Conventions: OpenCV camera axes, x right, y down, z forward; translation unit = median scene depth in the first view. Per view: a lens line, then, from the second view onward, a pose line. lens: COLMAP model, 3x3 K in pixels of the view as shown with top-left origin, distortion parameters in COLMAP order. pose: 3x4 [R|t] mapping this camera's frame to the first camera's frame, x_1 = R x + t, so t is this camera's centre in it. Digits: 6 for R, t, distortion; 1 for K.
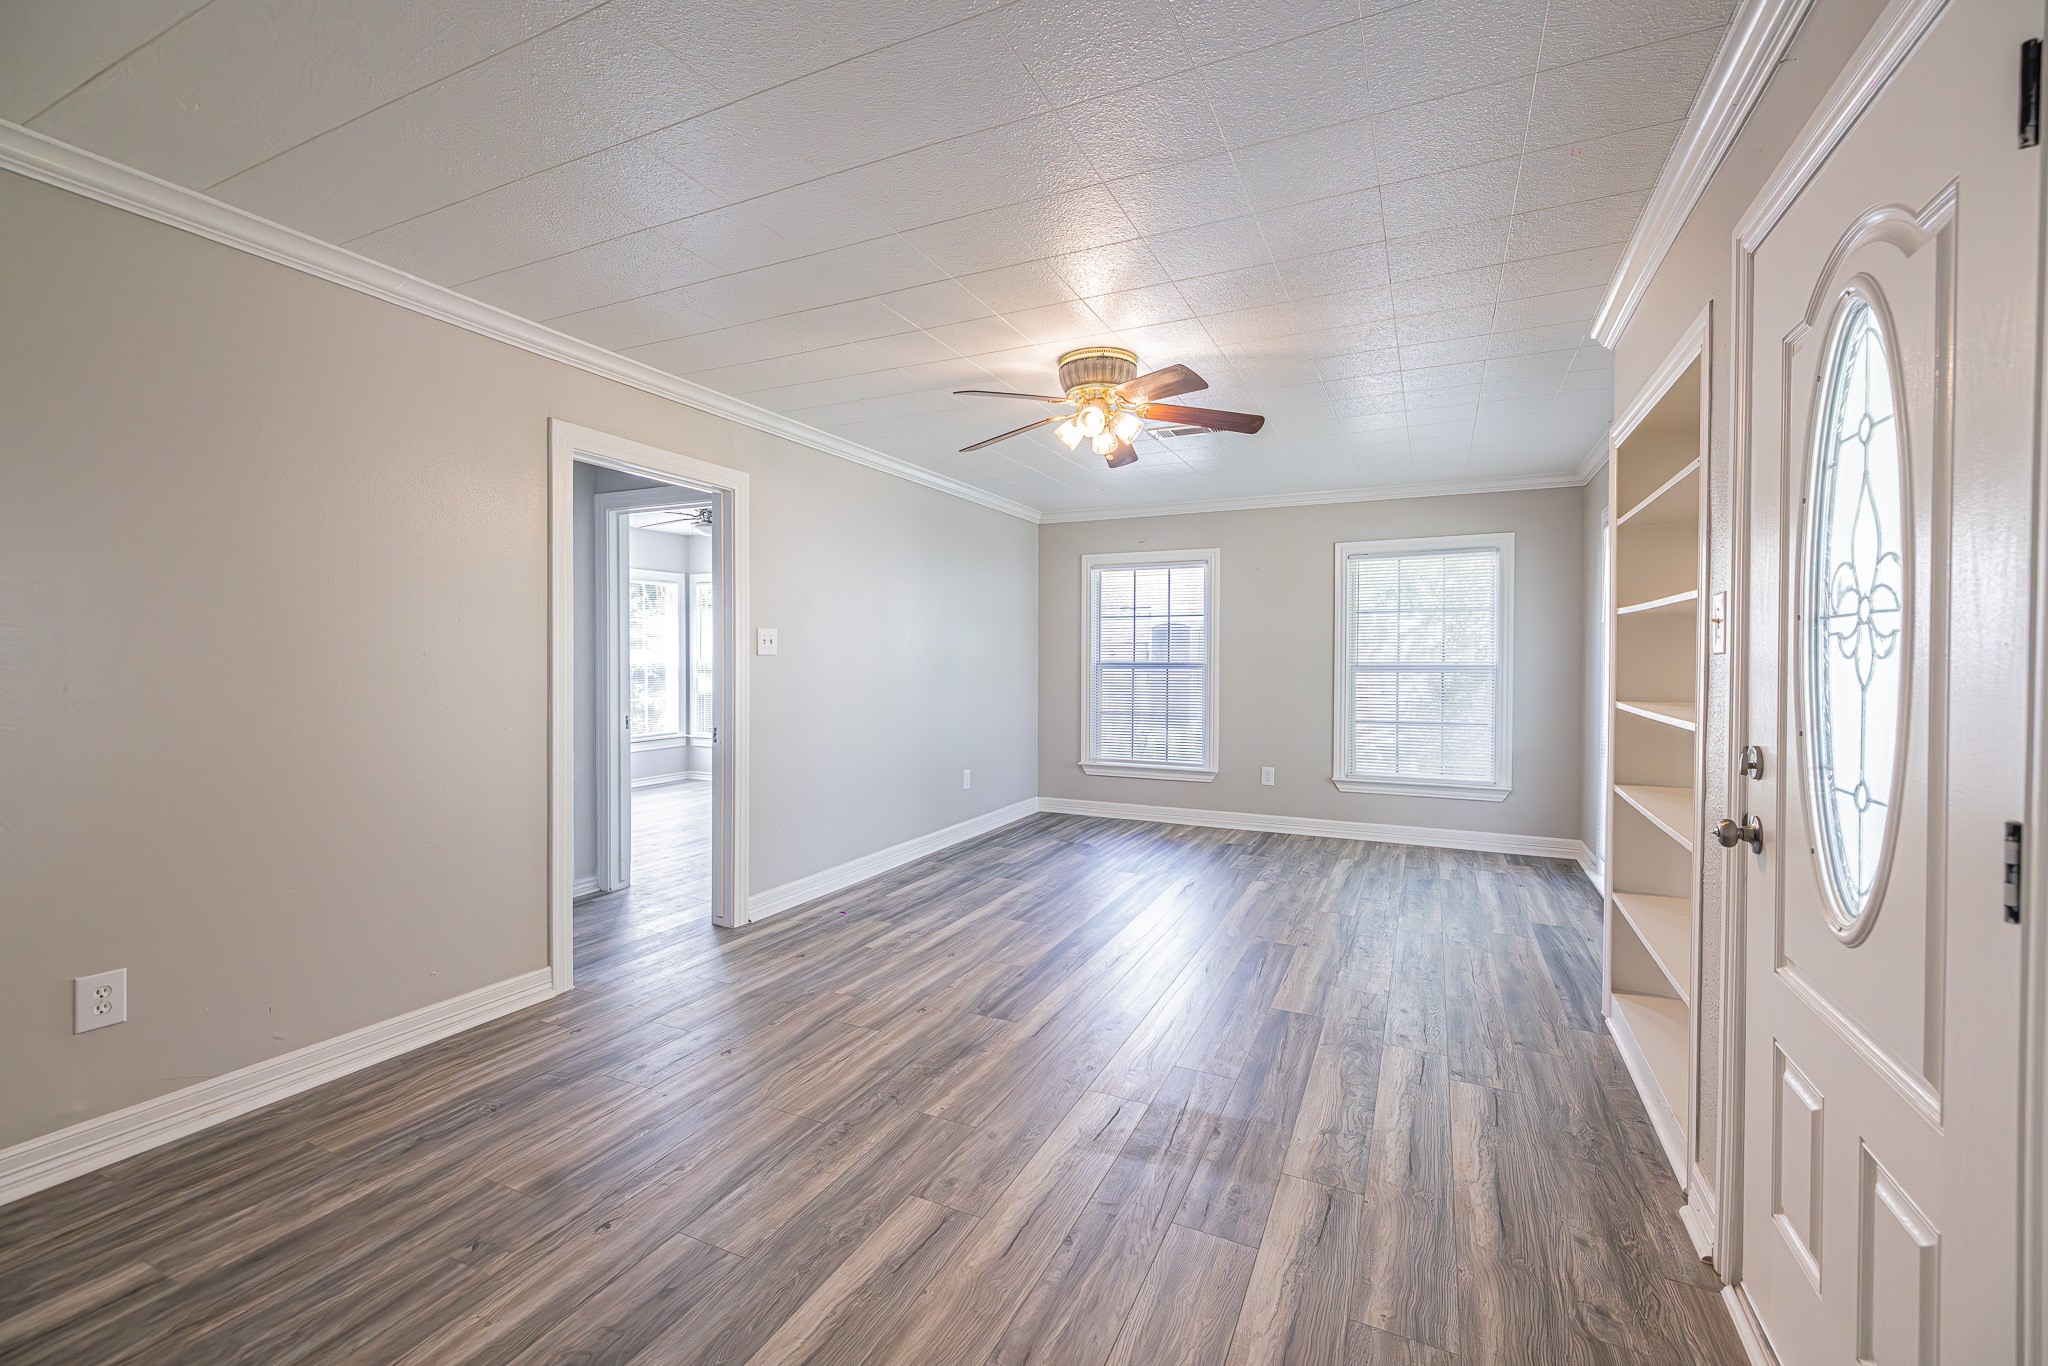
lens RADIAL K [[852.2, 0, 1026.6], [0, 852.2, 671.8], [0, 0, 1]] dist [-0.000053, 0.001165]
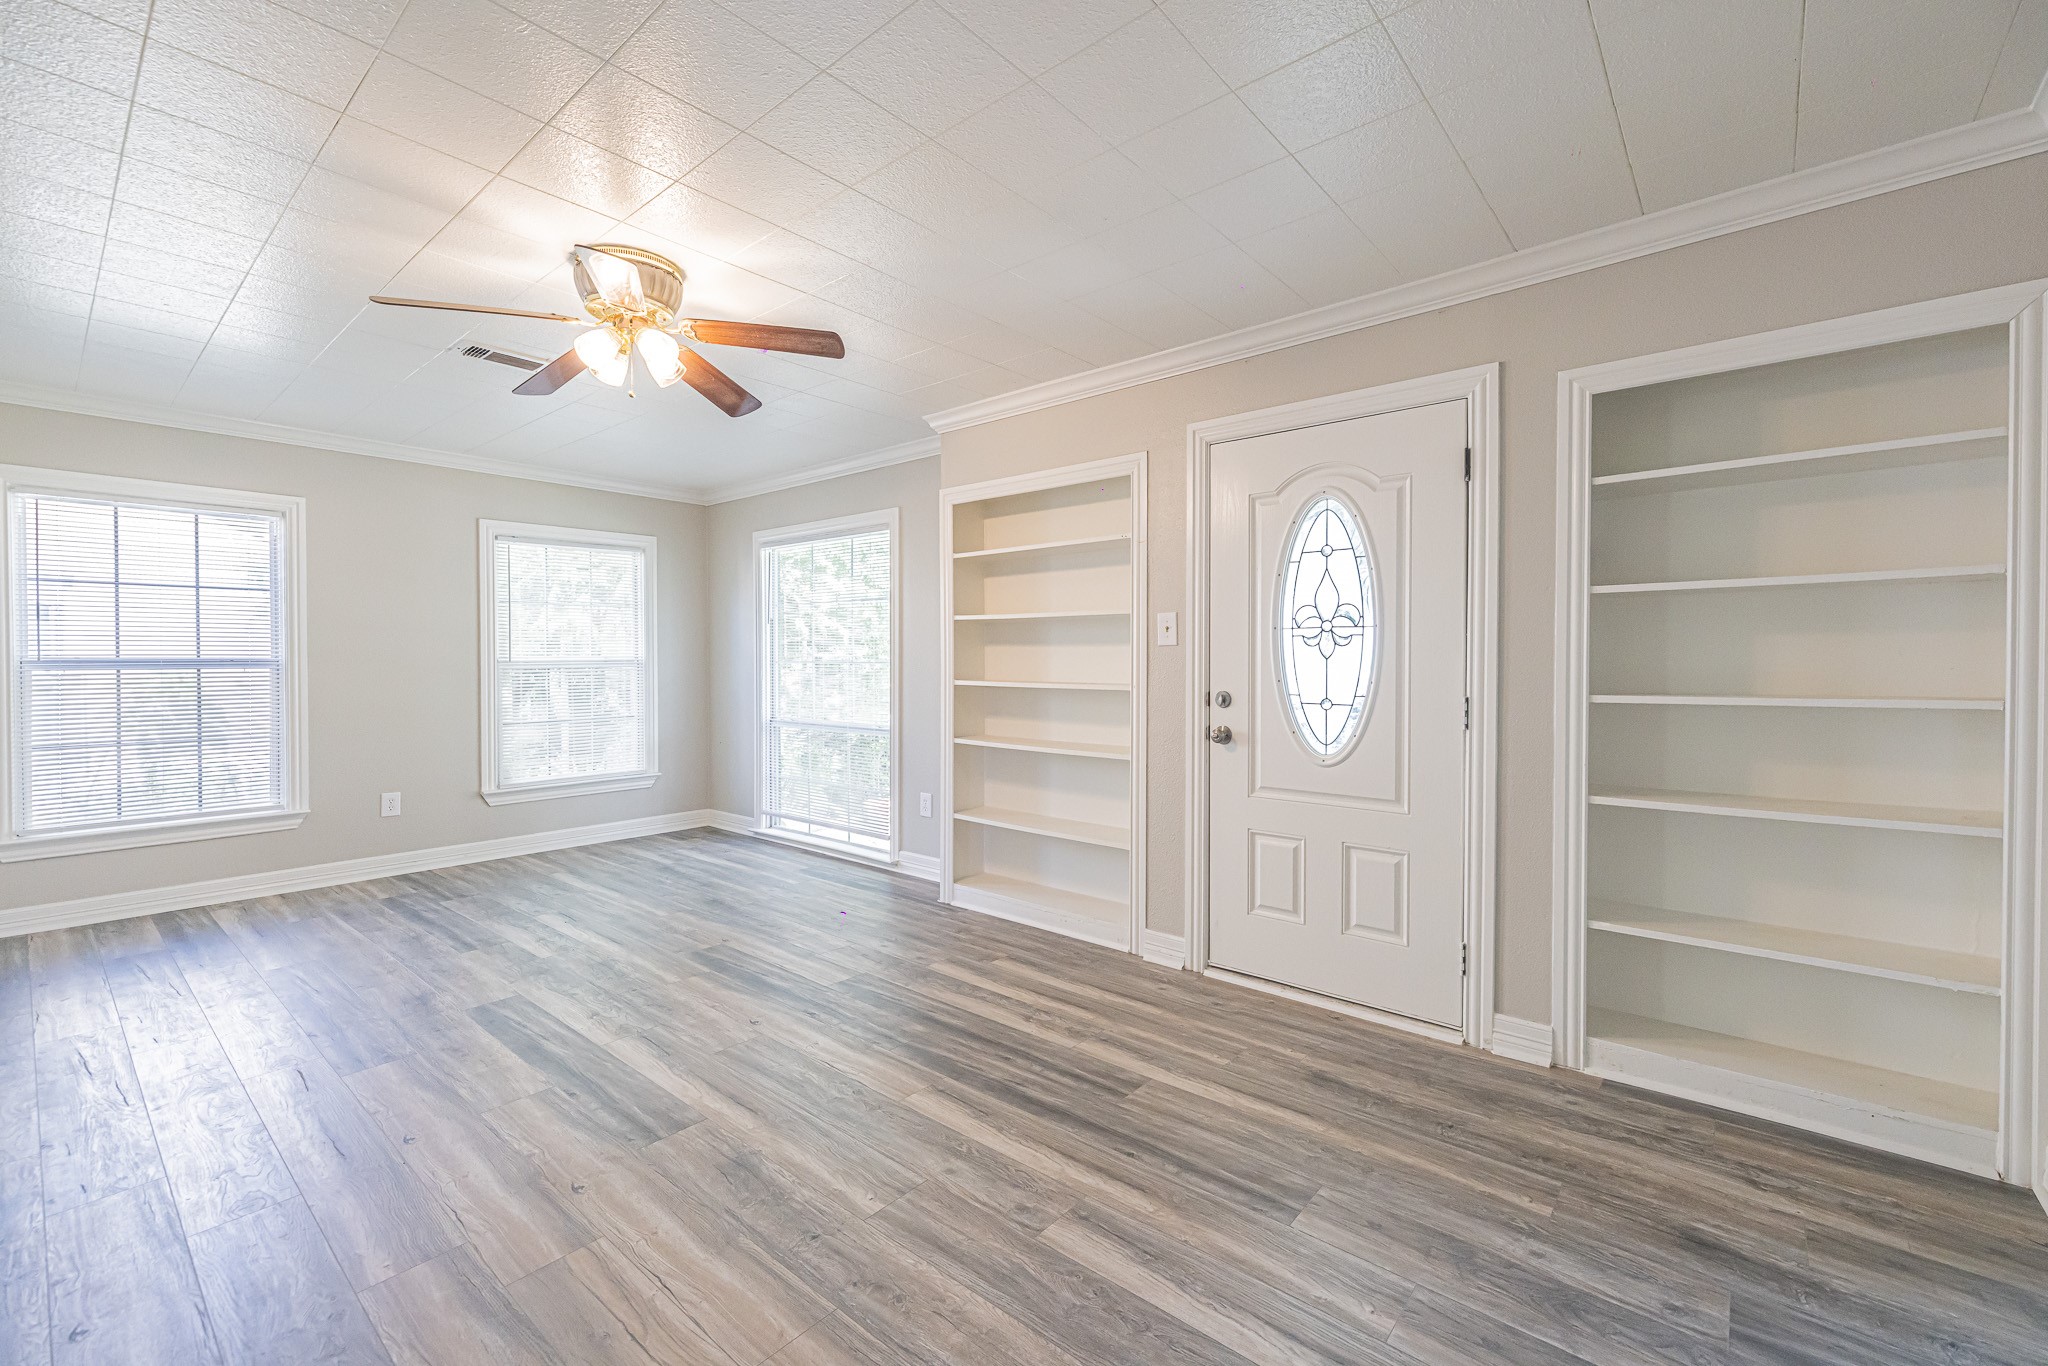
lens RADIAL K [[852.2, 0, 1017.1], [0, 852.2, 676.8], [0, 0, 1]] dist [-0.000053, 0.001165]
pose [[0.258571, -0.022201, 0.965737, -0.524862], [0.017631, 0.999678, 0.018261, 0.003559], [-0.965831, 0.012305, 0.258879, 0.411223]]
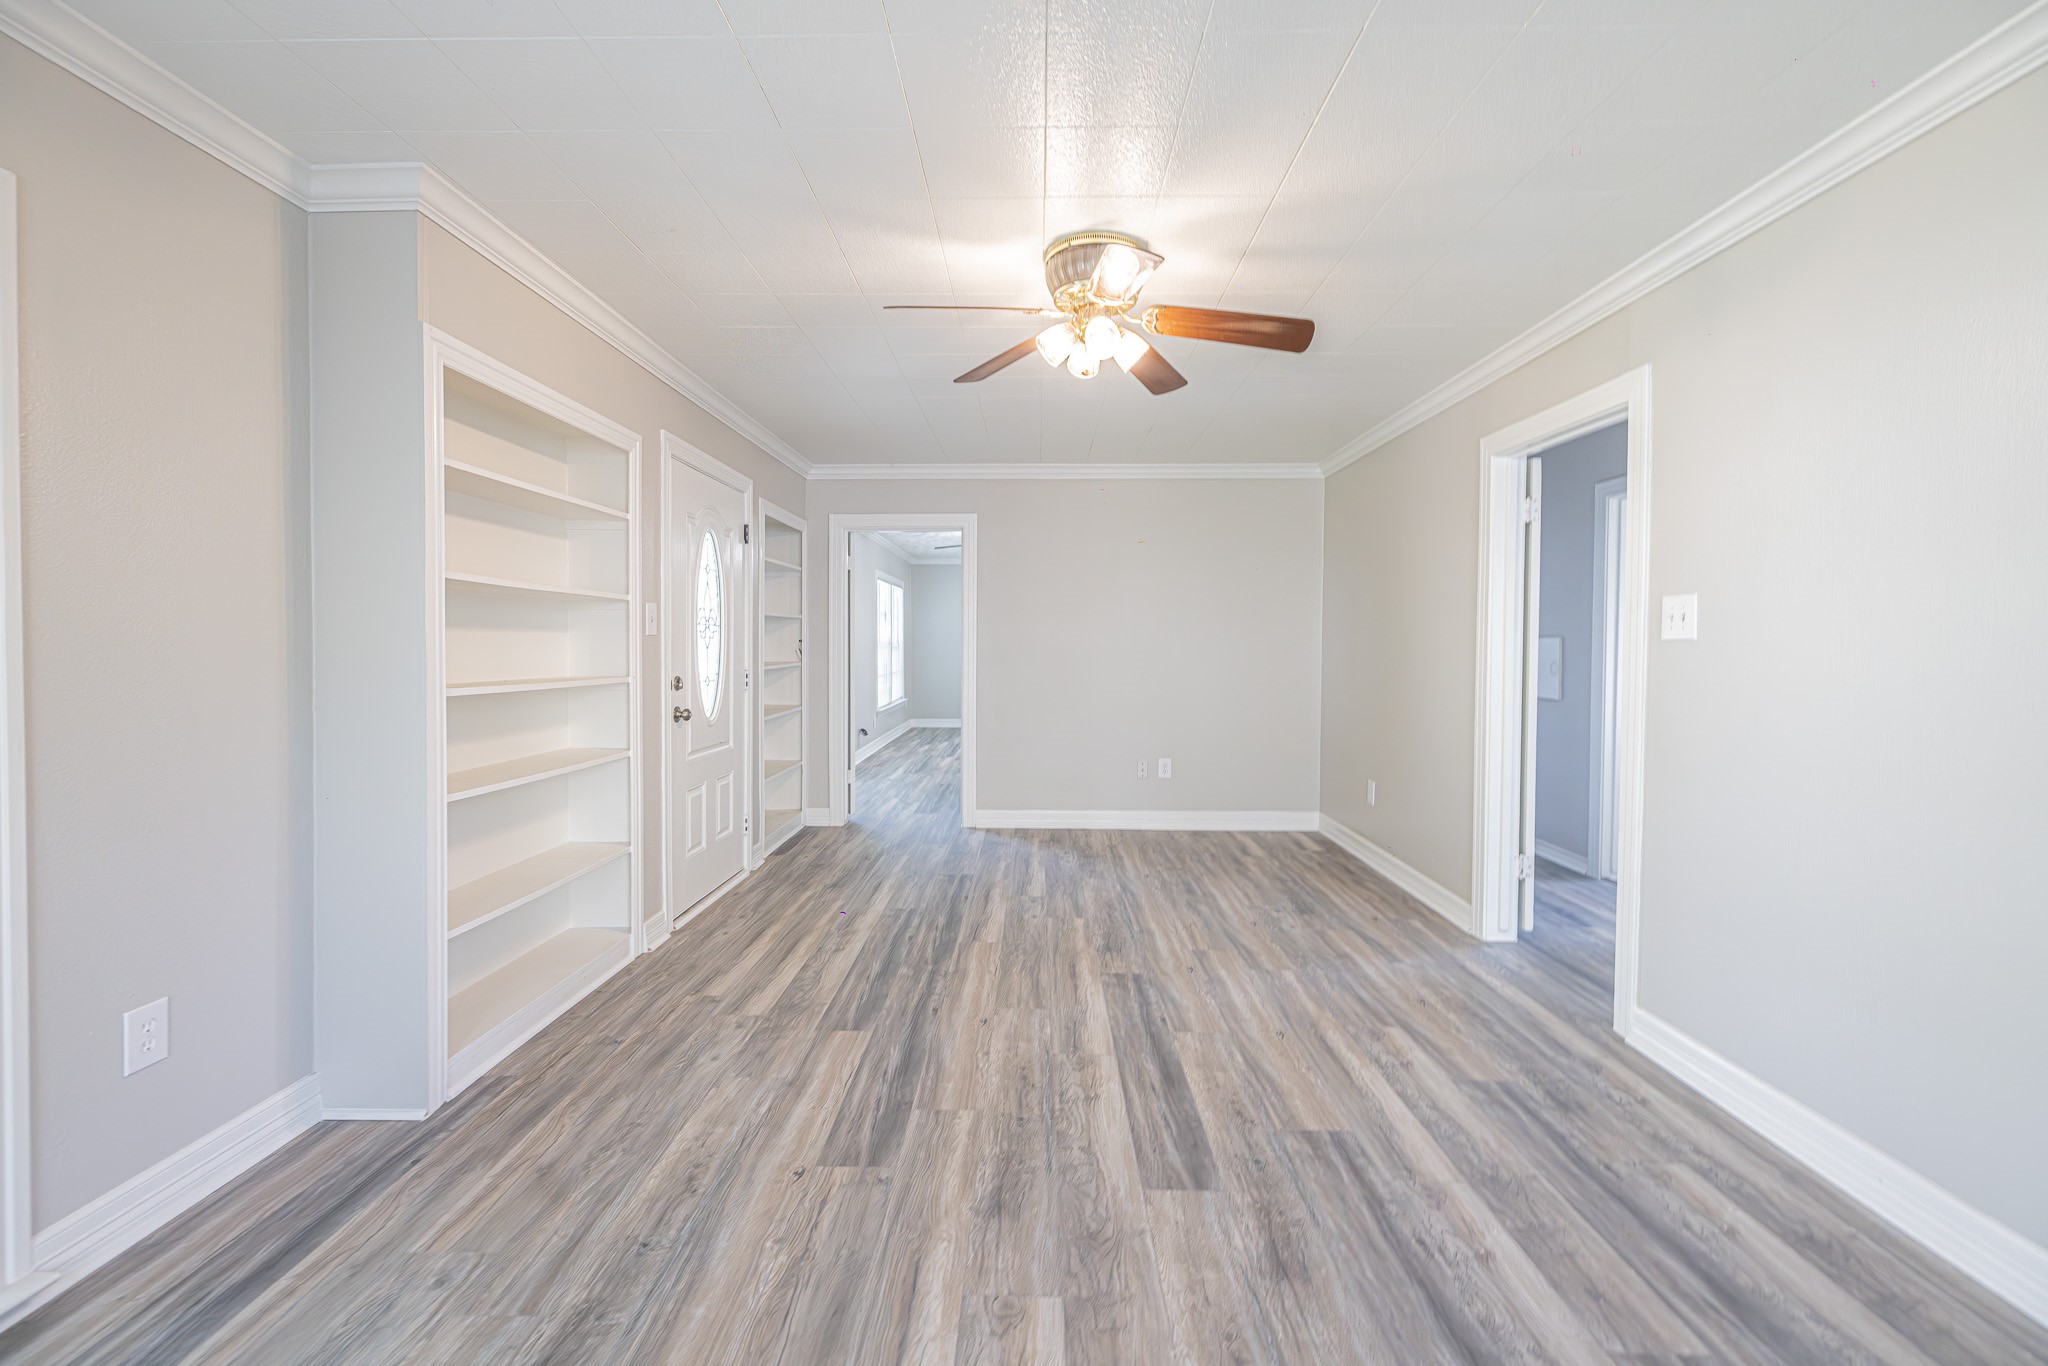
lens RADIAL K [[852.2, 0, 1024.6], [0, 852.2, 670.9], [0, 0, 1]] dist [-0.000053, 0.001165]
pose [[-0.908623, 0.004487, -0.417593, 0.416993], [-0.015801, 0.998857, 0.045112, -0.020181], [0.417318, 0.047588, -0.907514, 1.513469]]
